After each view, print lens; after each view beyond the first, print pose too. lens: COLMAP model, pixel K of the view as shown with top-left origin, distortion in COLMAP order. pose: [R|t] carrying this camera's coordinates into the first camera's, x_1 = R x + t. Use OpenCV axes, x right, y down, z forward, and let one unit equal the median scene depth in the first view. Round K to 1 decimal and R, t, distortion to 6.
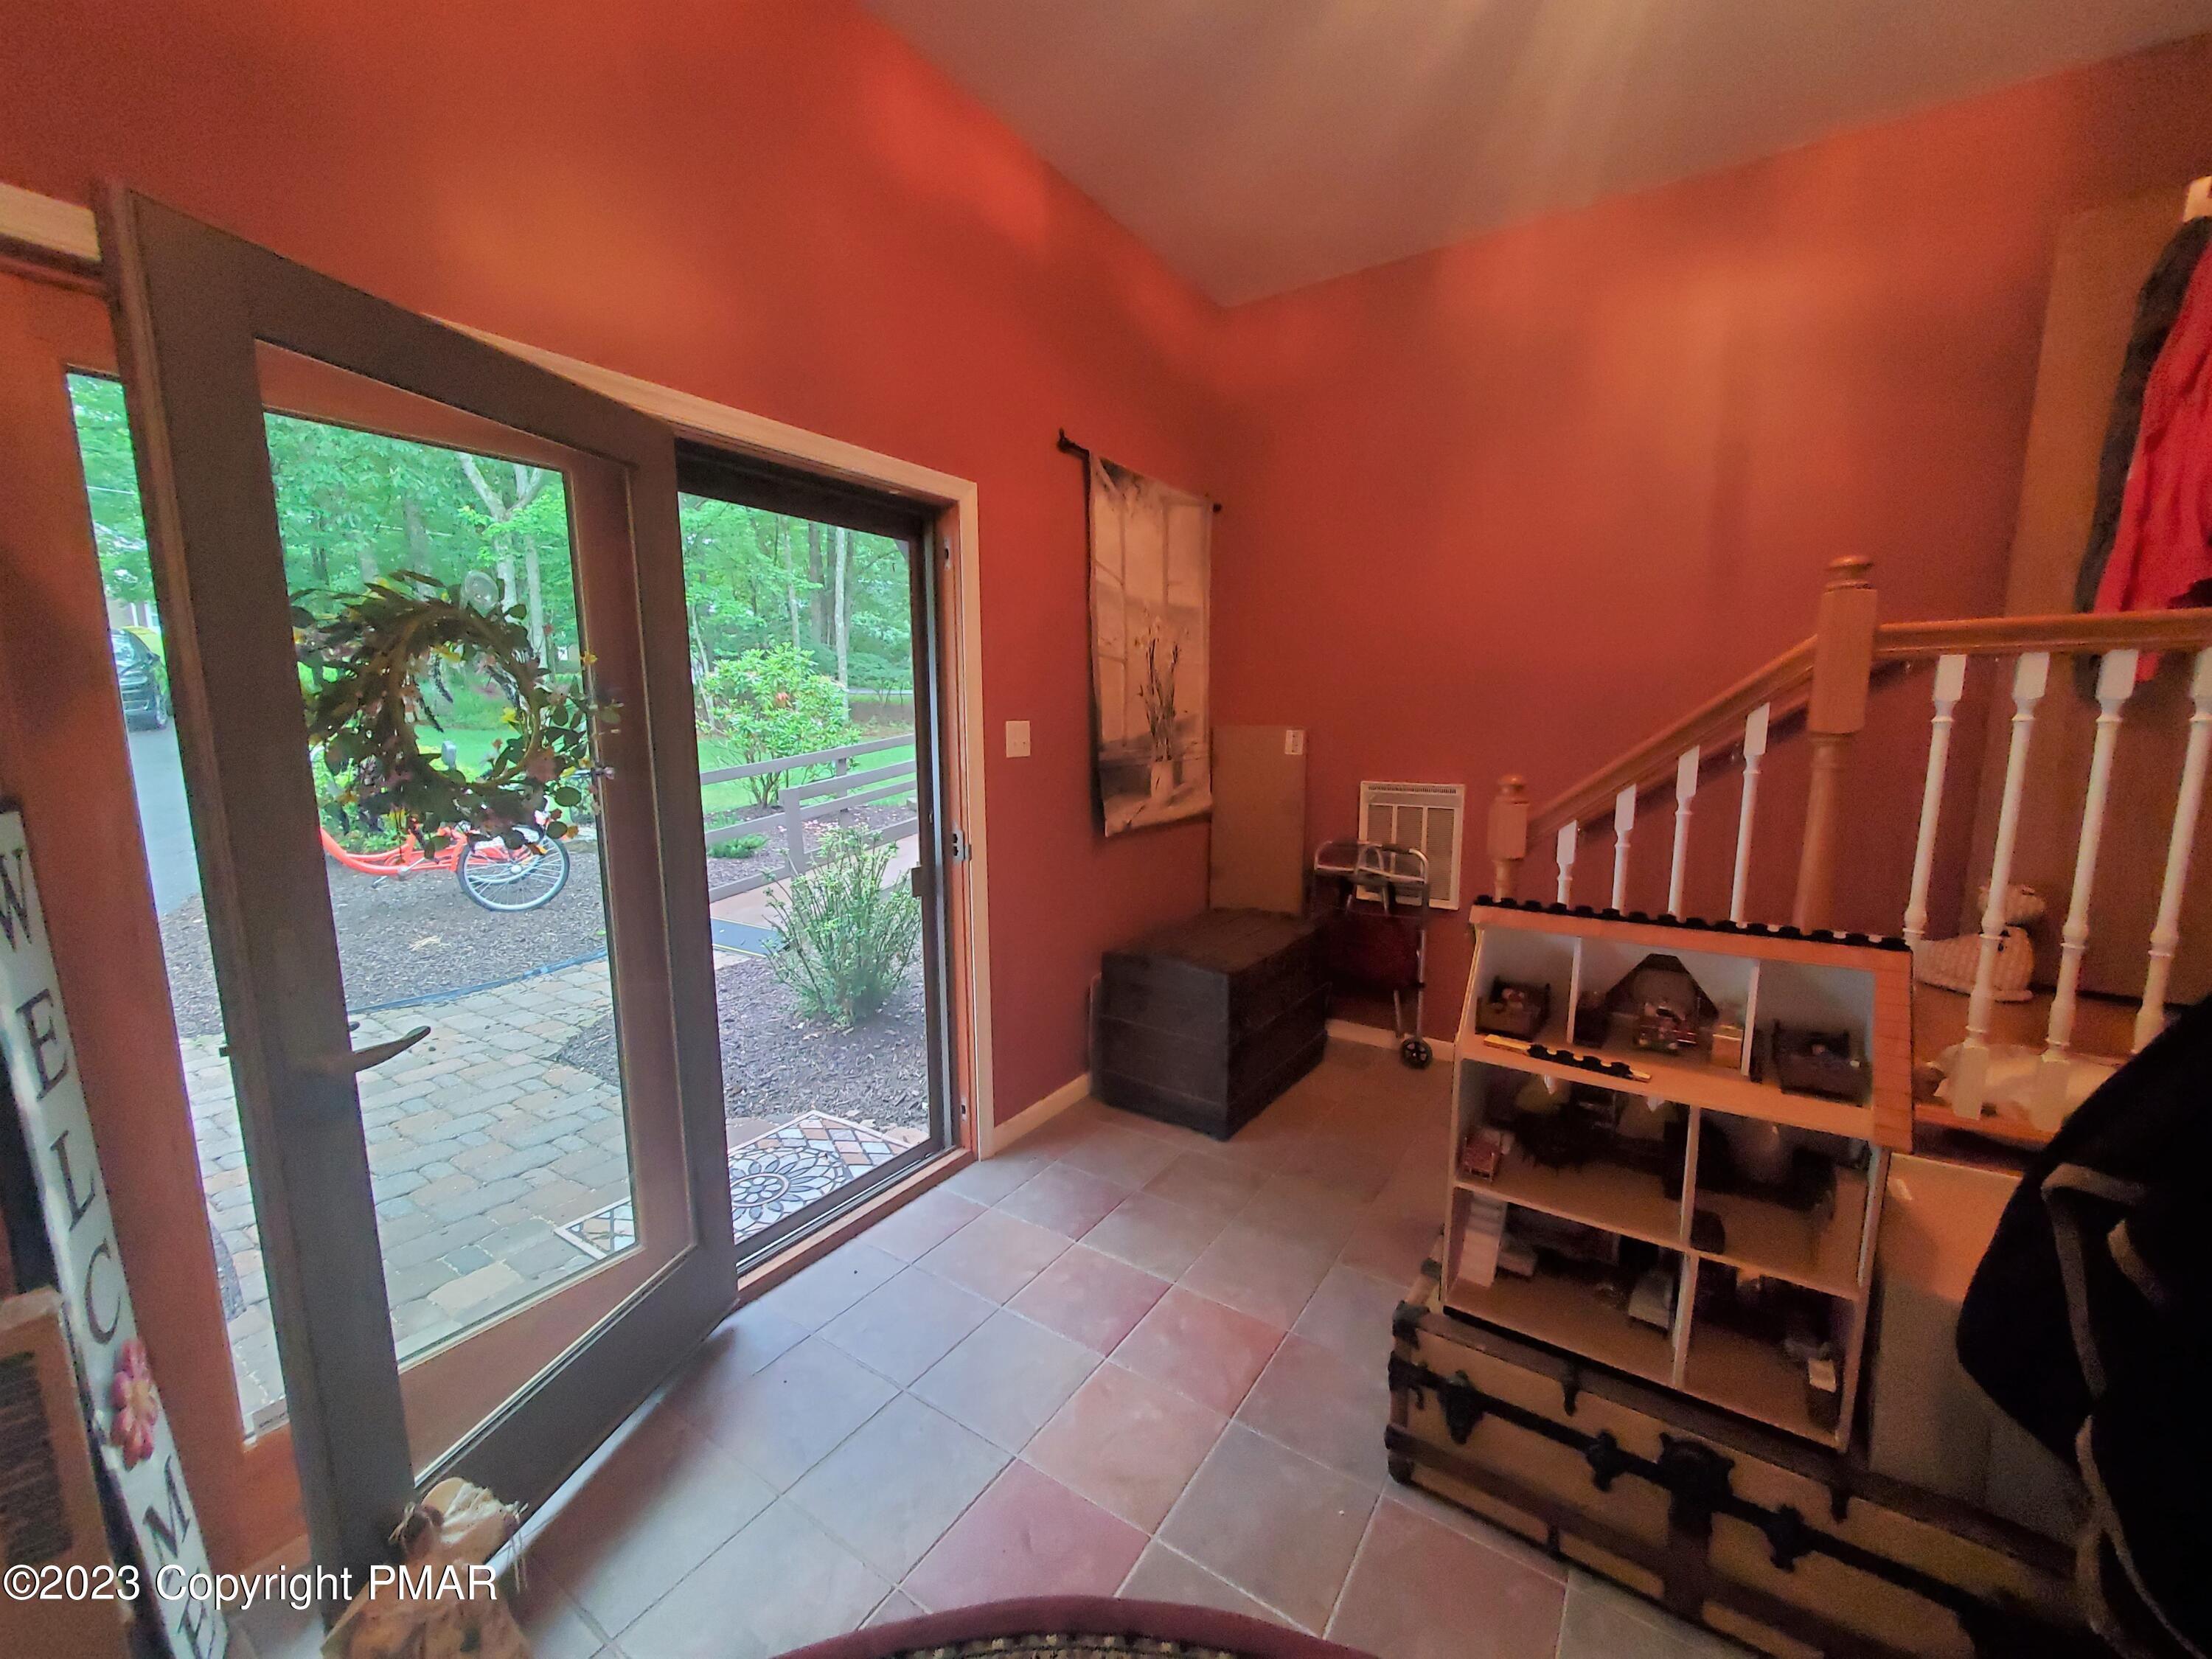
lens RADIAL K [[875.2, 0, 1107.3], [0, 875.2, 843.5], [0, 0, 1]] dist [0.003048, -0.000674]
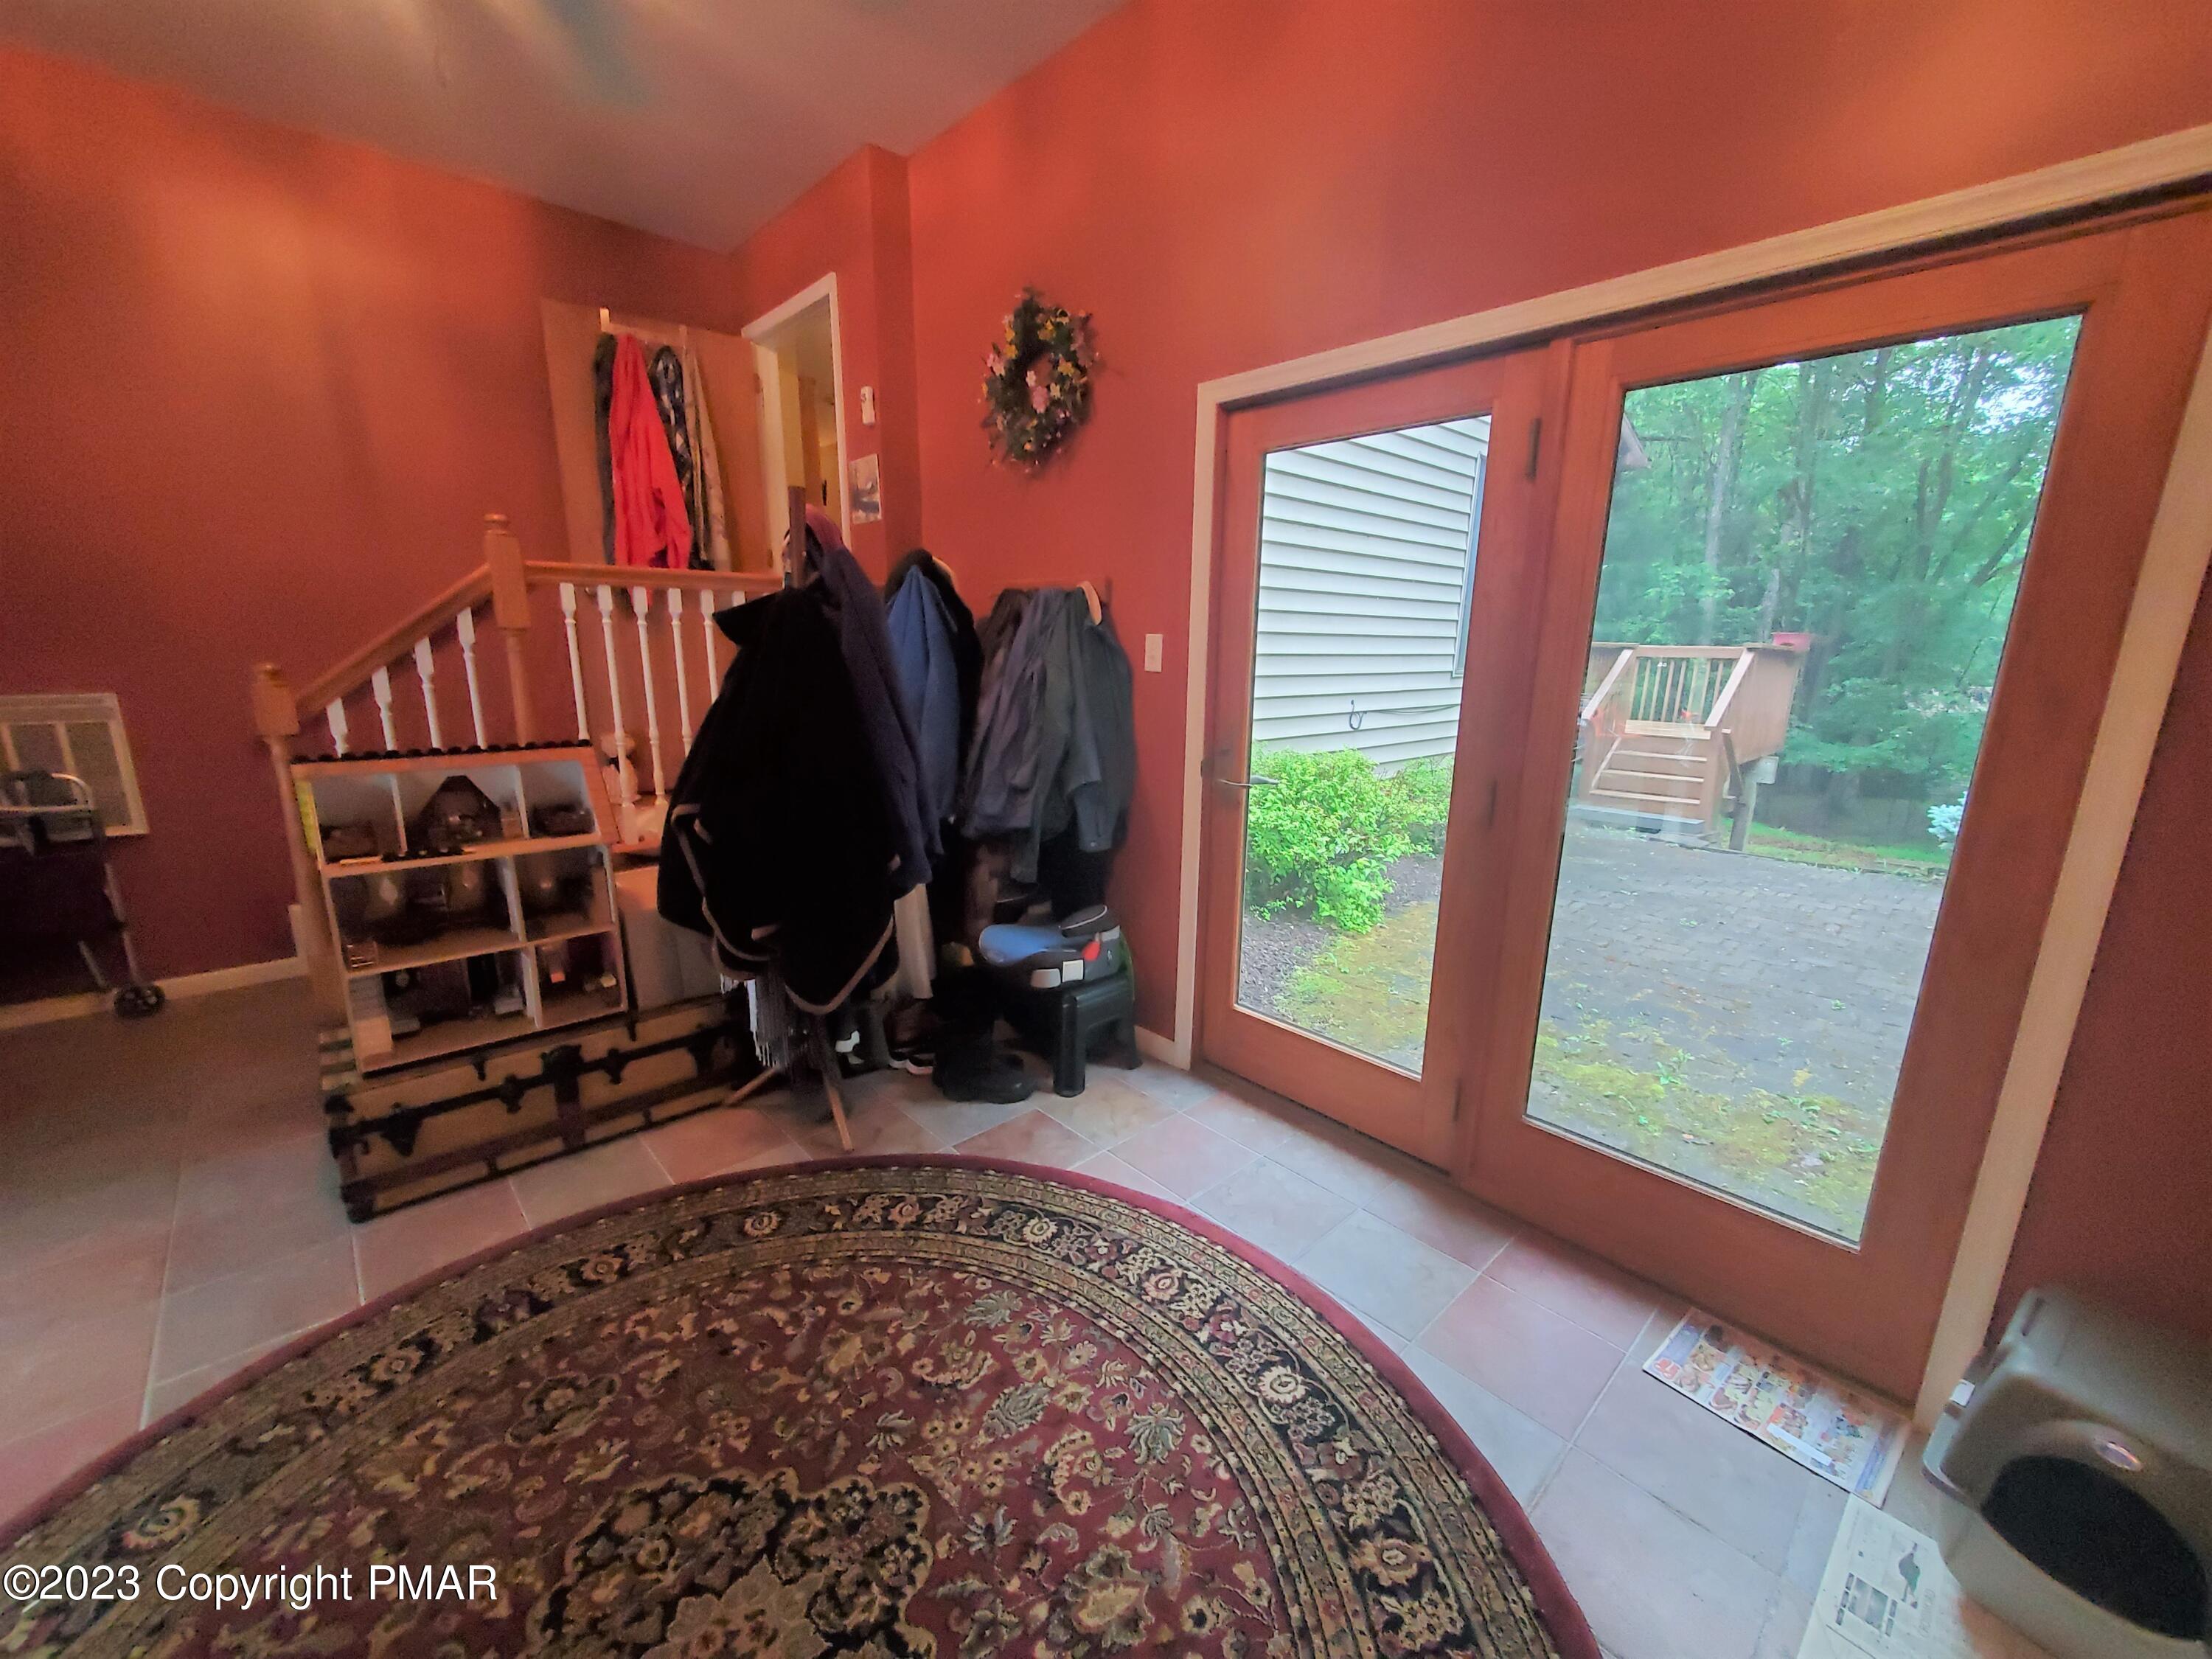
lens RADIAL K [[875.2, 0, 1115.5], [0, 875.2, 841.2], [0, 0, 1]] dist [0.003048, -0.000674]
pose [[0.223770, -0.205068, 0.952824, -0.546710], [0.128460, 0.975291, 0.179735, 0.109563], [-0.966139, 0.082181, 0.244584, -0.429225]]
